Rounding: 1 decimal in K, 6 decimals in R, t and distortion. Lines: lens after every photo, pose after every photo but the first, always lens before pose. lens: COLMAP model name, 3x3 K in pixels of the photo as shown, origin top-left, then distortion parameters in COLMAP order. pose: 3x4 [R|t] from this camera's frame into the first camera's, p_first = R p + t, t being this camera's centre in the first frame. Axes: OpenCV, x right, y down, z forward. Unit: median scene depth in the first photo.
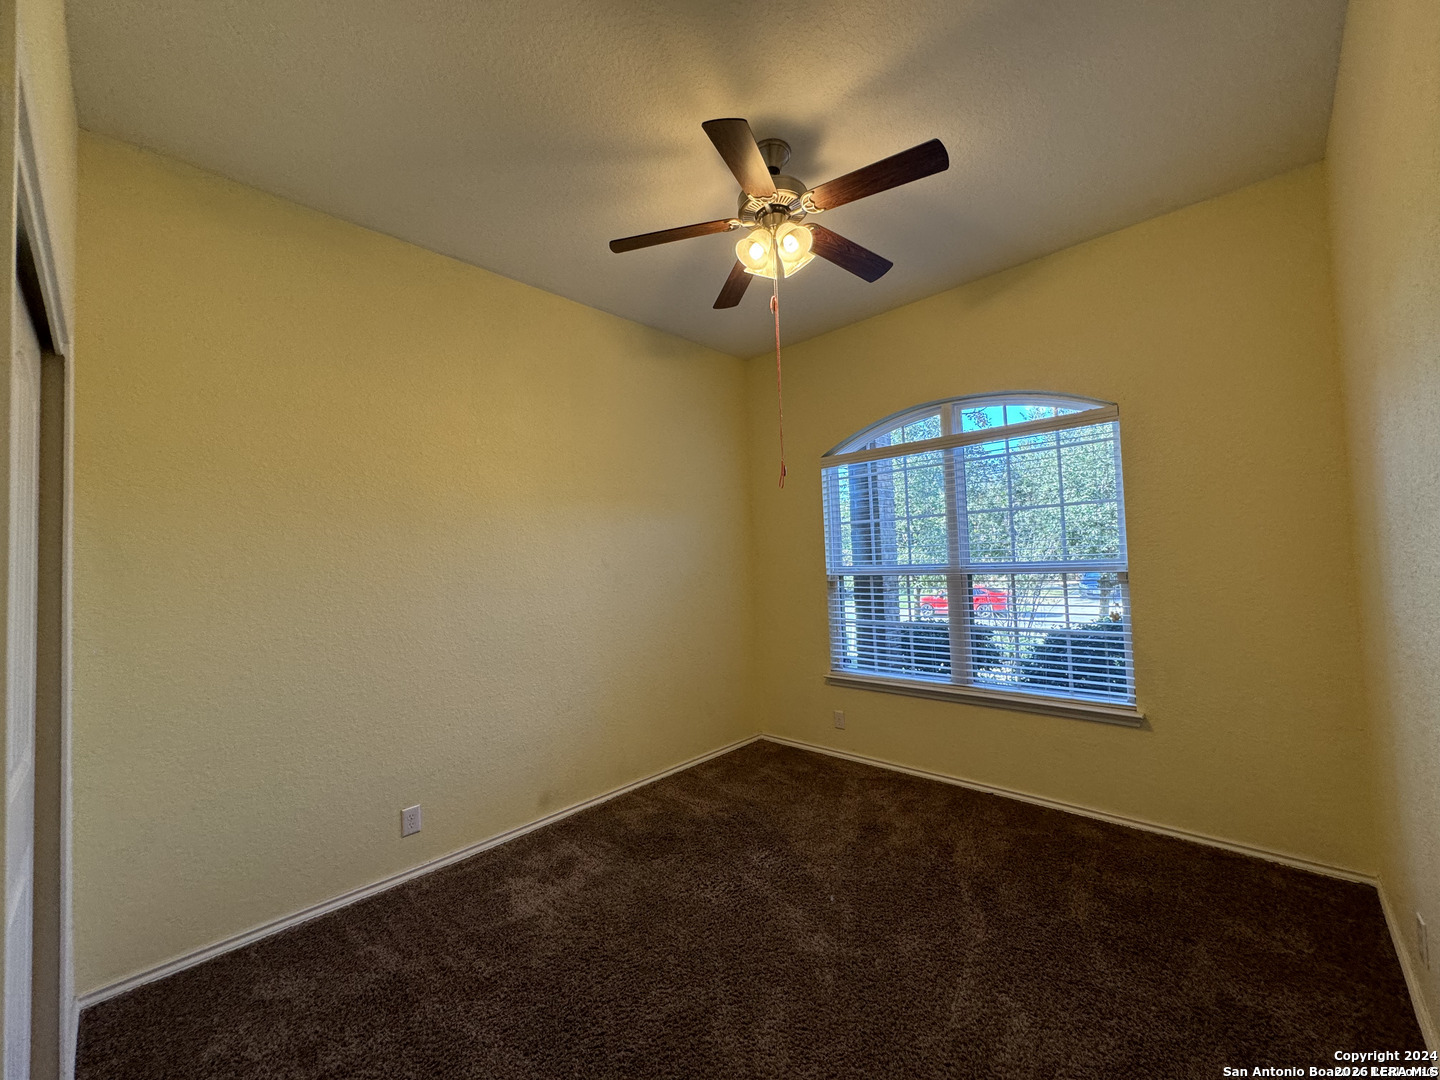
lens RADIAL K [[572.9, 0, 716.7], [0, 572.9, 539.4], [0, 0, 1]] dist [-0.000759, -0.000017]
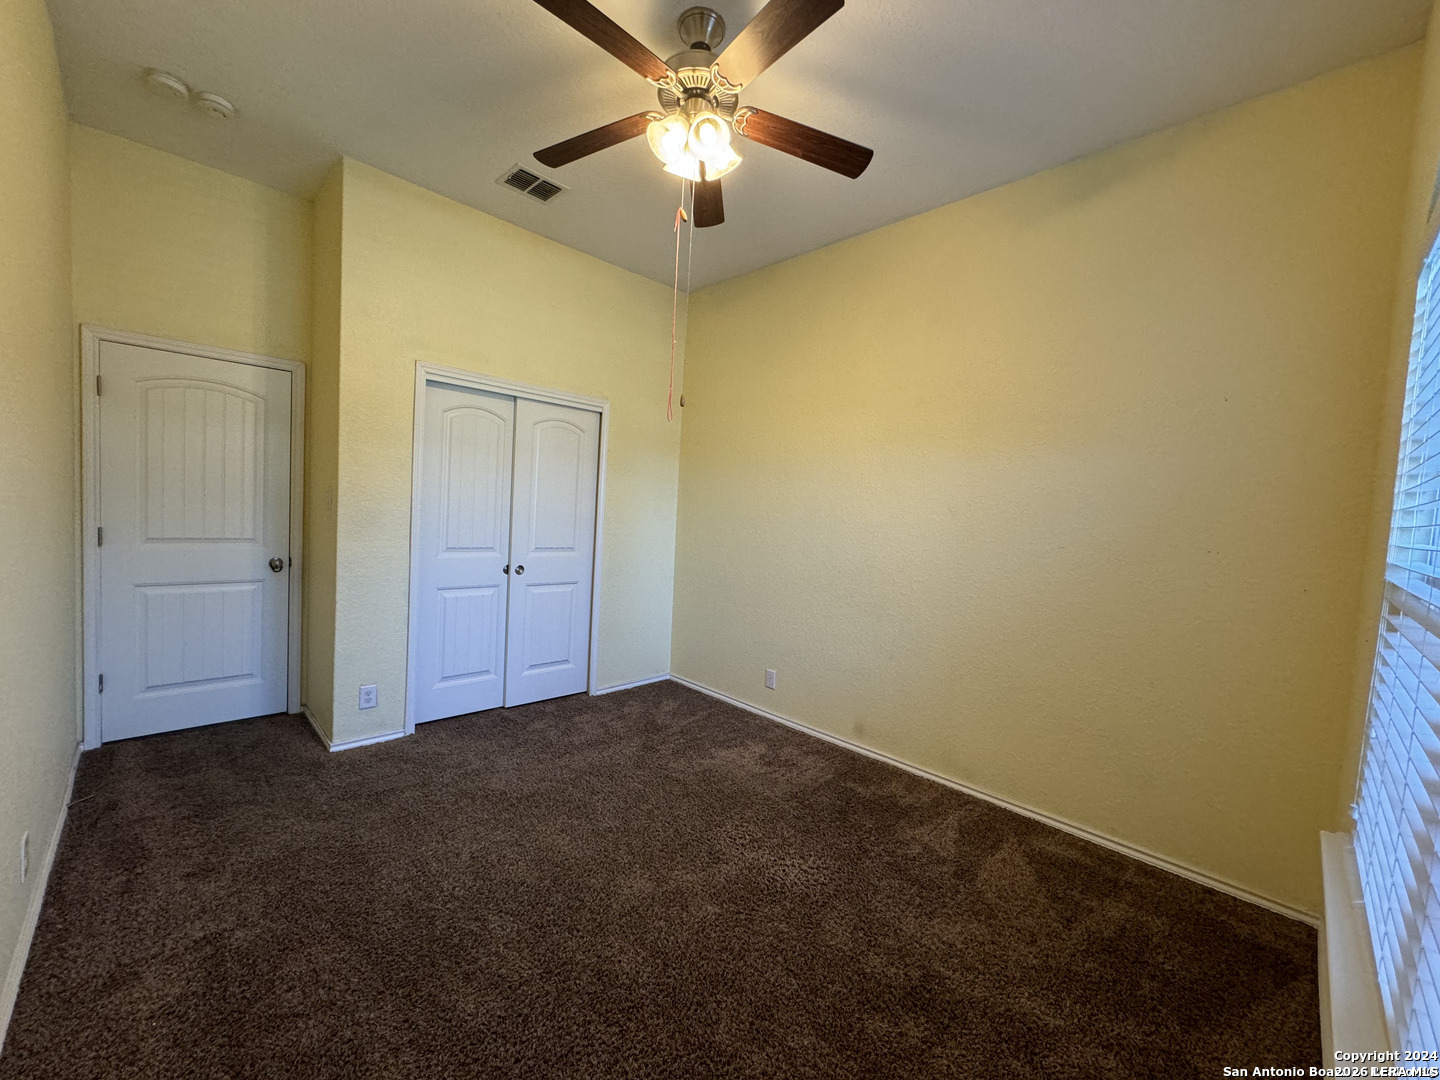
lens RADIAL K [[572.9, 0, 716.7], [0, 572.9, 539.4], [0, 0, 1]] dist [-0.000759, -0.000017]
pose [[-0.033136, 0.098052, -0.994629, 0.794443], [-0.007365, 0.995125, 0.098346, -0.003396], [0.999424, 0.010584, -0.032252, 0.816354]]
